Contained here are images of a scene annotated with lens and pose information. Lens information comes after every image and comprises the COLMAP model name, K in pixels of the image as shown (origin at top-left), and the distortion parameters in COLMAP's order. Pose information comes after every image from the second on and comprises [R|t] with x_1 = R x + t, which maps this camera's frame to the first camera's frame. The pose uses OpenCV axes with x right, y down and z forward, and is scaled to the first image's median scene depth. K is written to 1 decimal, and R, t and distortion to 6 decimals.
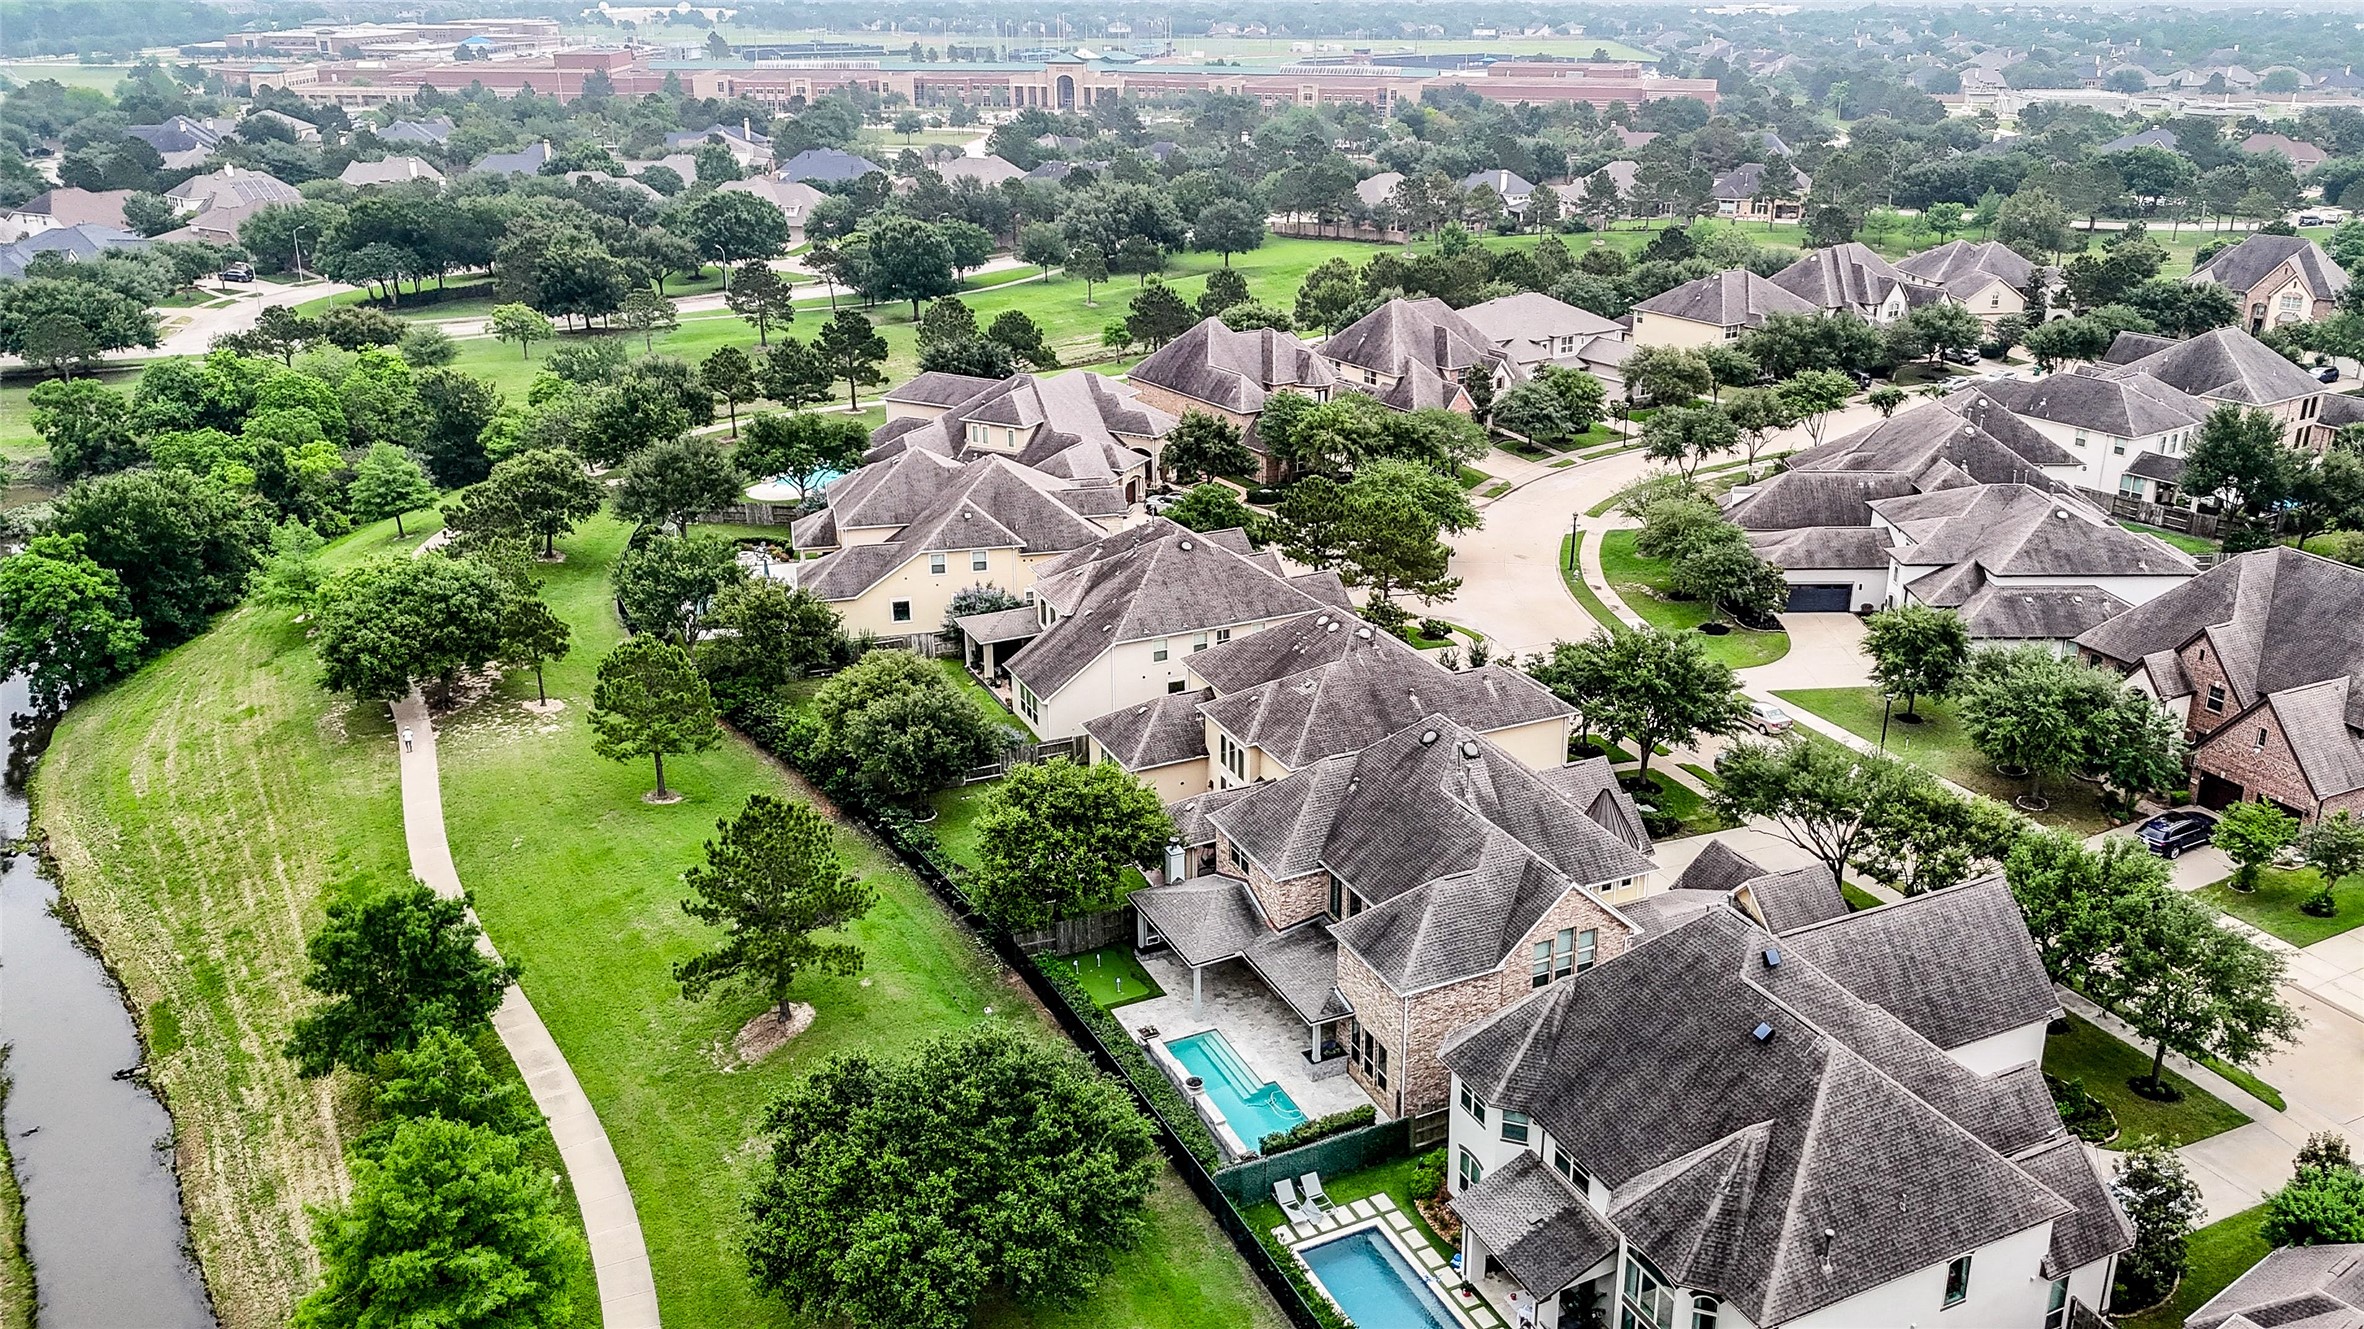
lens RADIAL K [[1878.8, 0, 1182.0], [0, 1878.8, 664.5], [0, 0, 1]] dist [0.110458, -0.154510]
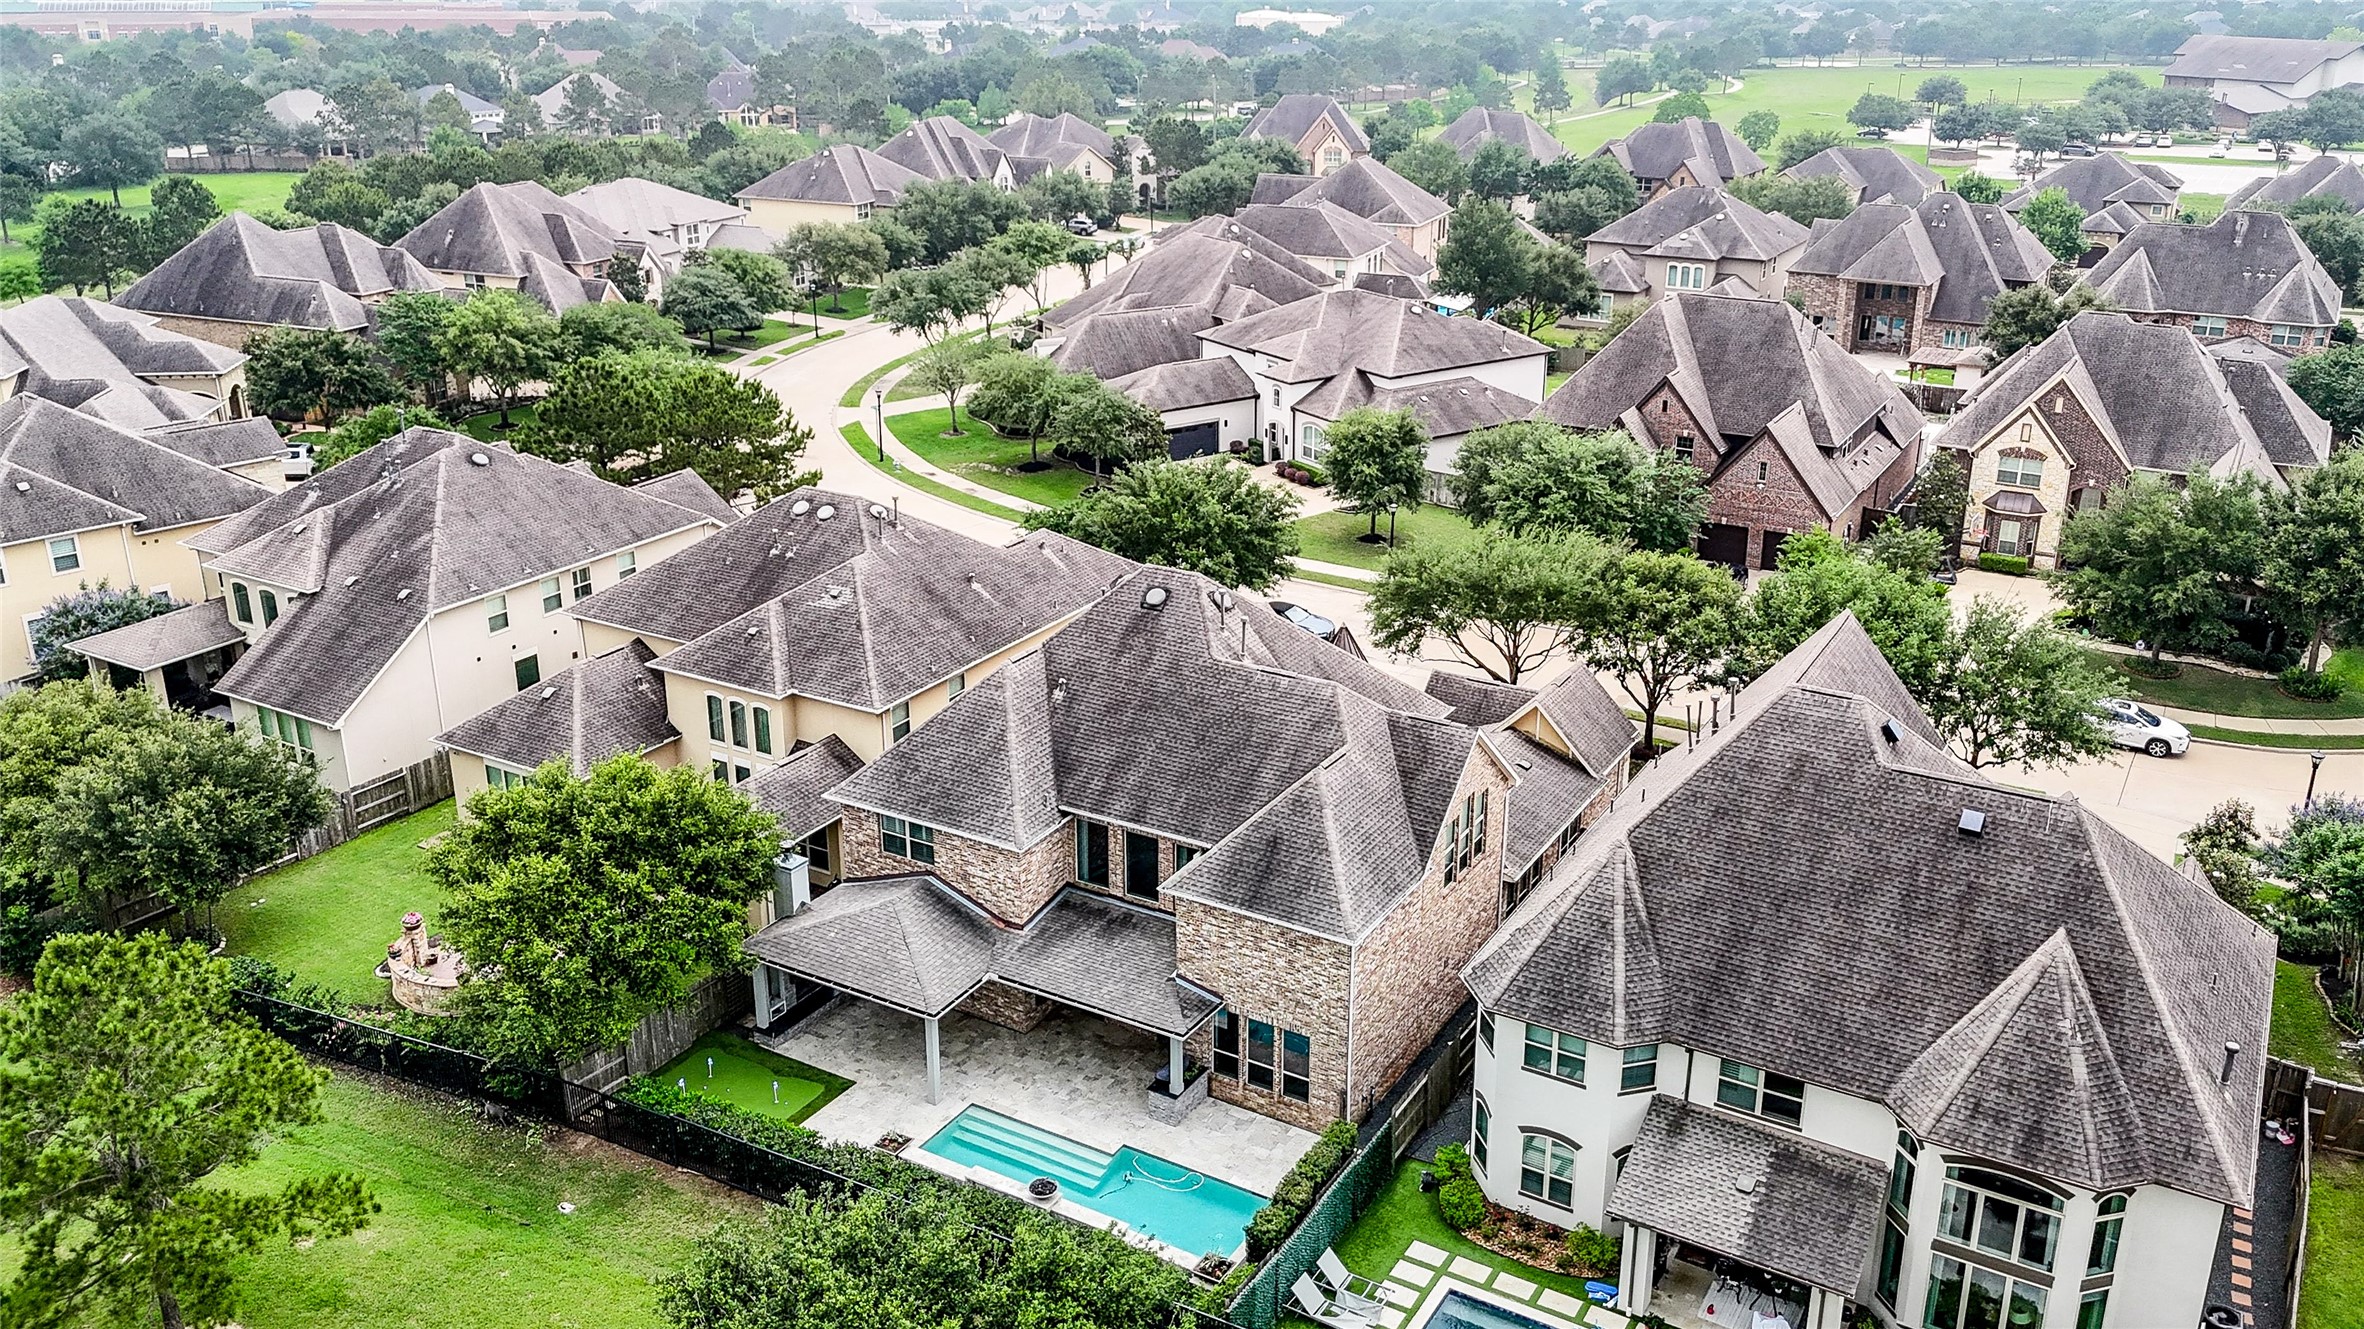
lens RADIAL K [[1878.8, 0, 1182.0], [0, 1878.8, 664.5], [0, 0, 1]] dist [0.110458, -0.154510]
pose [[0.812456, -0.191815, 0.550565, -0.191967], [0.195253, 0.979317, 0.053060, 0.022061], [-0.549355, 0.064391, 0.833104, 0.326836]]
